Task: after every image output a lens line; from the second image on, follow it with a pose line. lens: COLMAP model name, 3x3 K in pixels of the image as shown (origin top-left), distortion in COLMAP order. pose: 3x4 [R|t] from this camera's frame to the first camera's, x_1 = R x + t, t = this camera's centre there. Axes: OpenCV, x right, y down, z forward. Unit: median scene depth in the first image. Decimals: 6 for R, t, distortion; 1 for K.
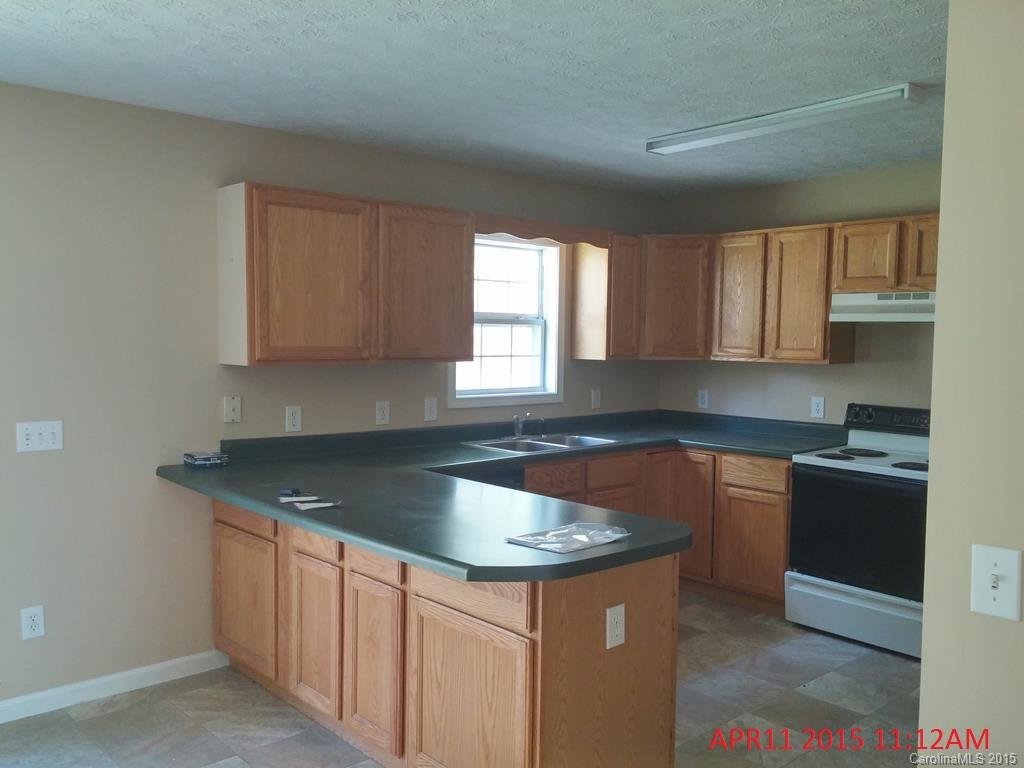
lens RADIAL K [[857.6, 0, 512.0], [0, 857.6, 384.0], [0, 0, 1]] dist [0.063392, -0.002624]
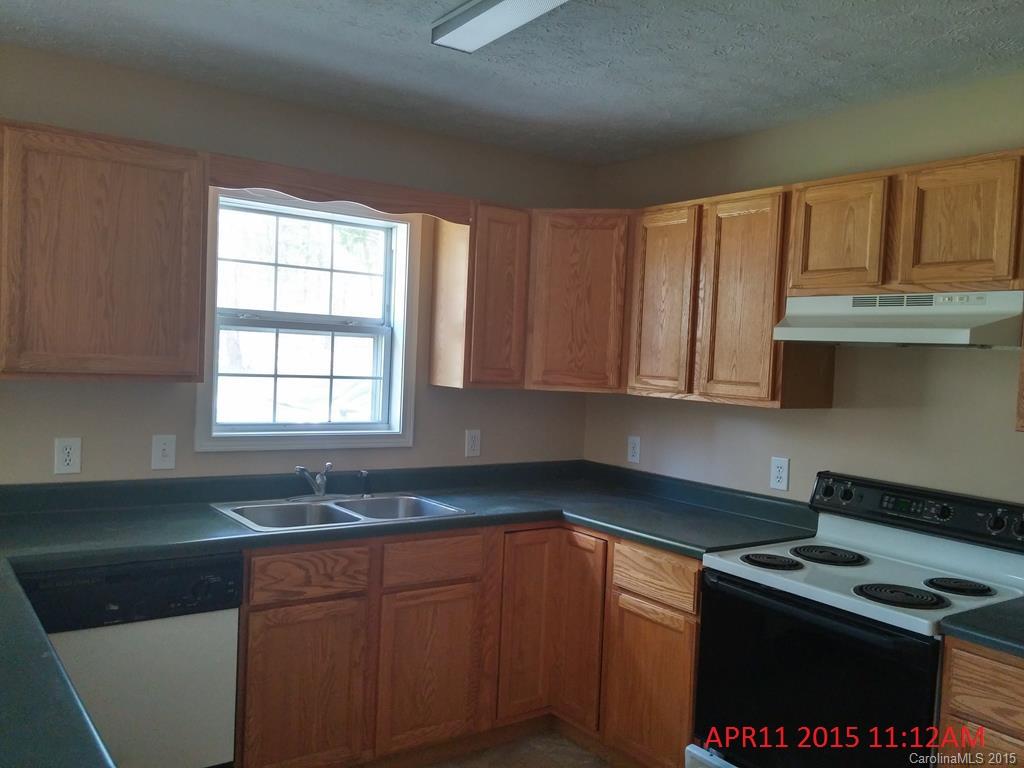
lens RADIAL K [[857.6, 0, 512.0], [0, 857.6, 384.0], [0, 0, 1]] dist [0.063392, -0.002624]
pose [[0.992058, 0.036585, -0.120345, 0.239213], [-0.039752, 0.998921, -0.024024, -0.017251], [0.119336, 0.028617, 0.992441, 0.341258]]
